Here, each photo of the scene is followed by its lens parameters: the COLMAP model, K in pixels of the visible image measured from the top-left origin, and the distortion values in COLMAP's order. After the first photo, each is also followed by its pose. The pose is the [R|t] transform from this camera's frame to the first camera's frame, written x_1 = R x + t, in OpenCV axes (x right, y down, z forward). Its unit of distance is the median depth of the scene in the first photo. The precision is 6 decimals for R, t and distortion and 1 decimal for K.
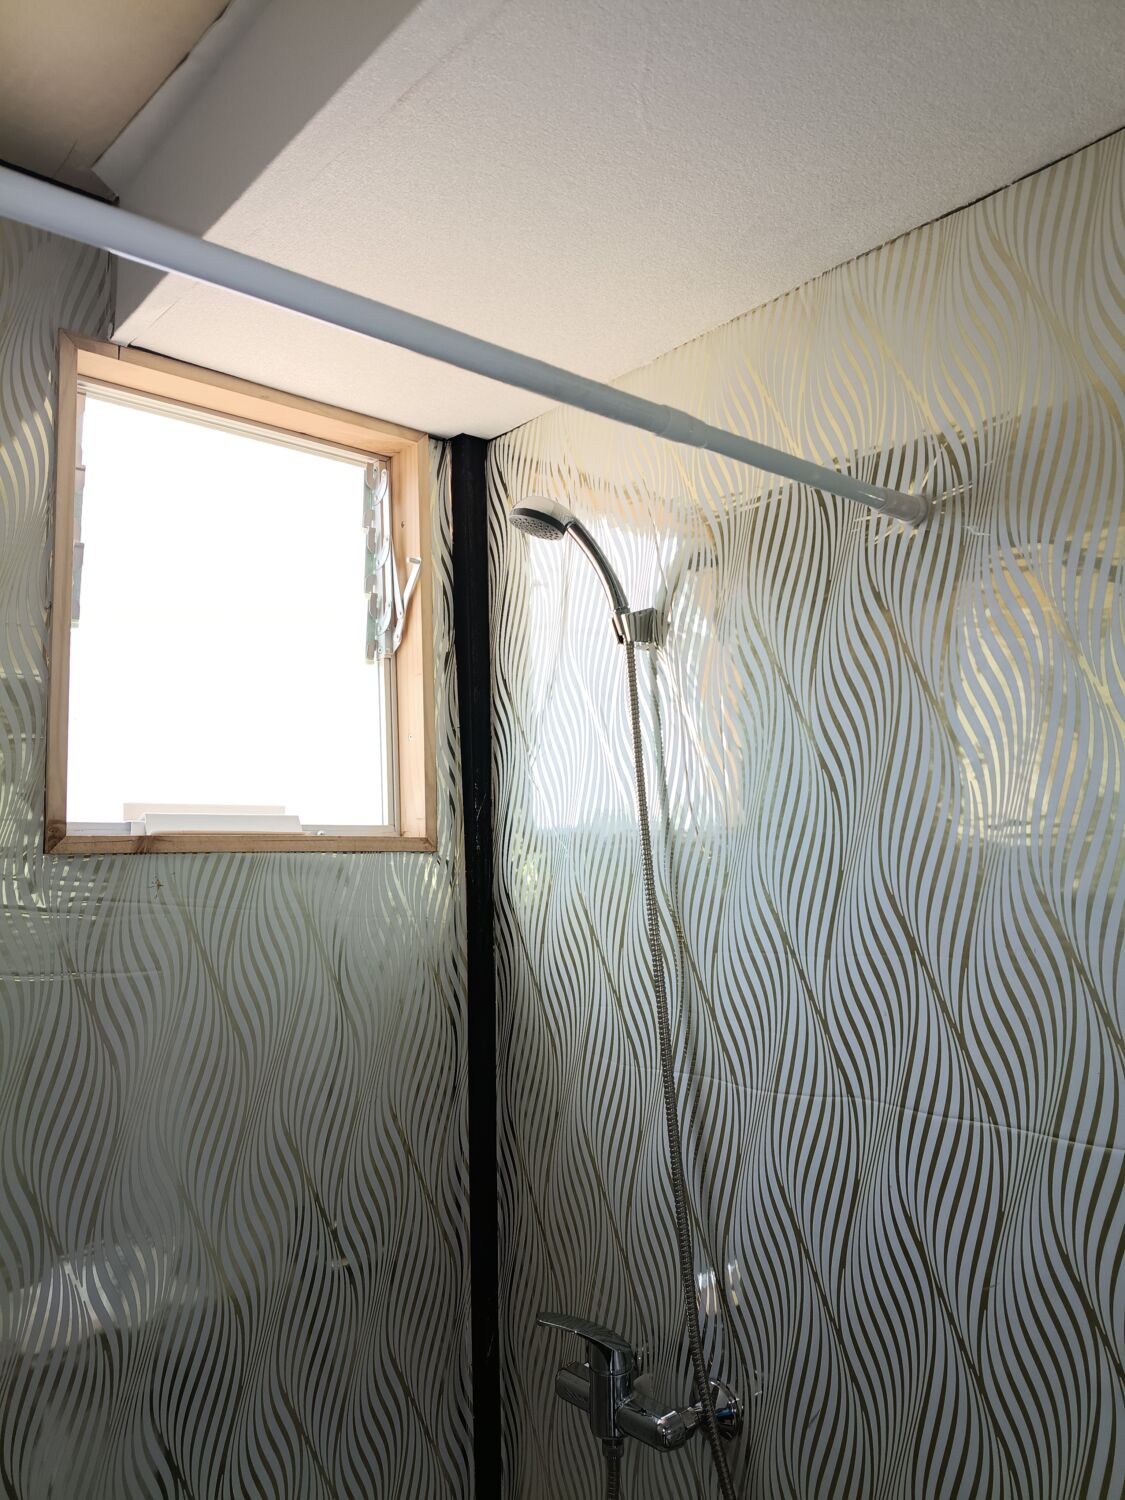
lens RADIAL K [[1124.0, 0, 556.7], [0, 1124.0, 754.6], [0, 0, 1]] dist [0.009168, -0.056504]
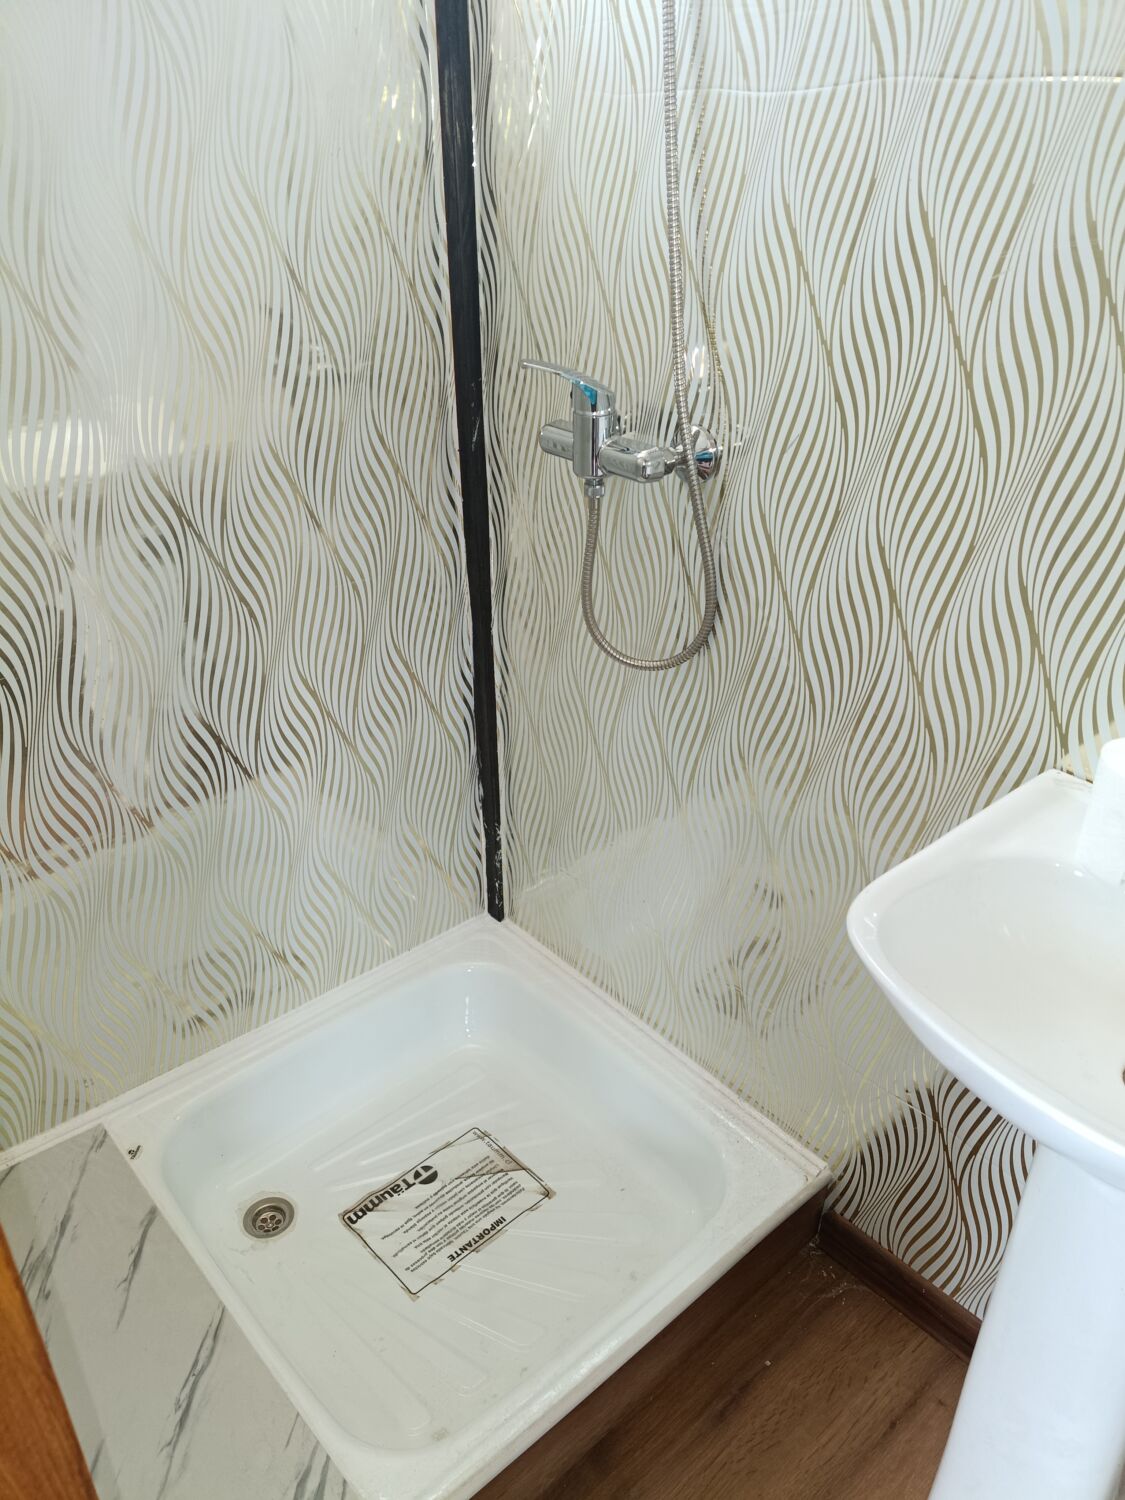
lens RADIAL K [[1119.4, 0, 540.3], [0, 1119.4, 833.9], [0, 0, 1]] dist [0.006307, -0.040504]
pose [[0.999988, 0.003496, -0.003530, 0.004445], [-0.000666, 0.798384, 0.602148, 0.237928], [0.004923, -0.602138, 0.798377, -0.028715]]
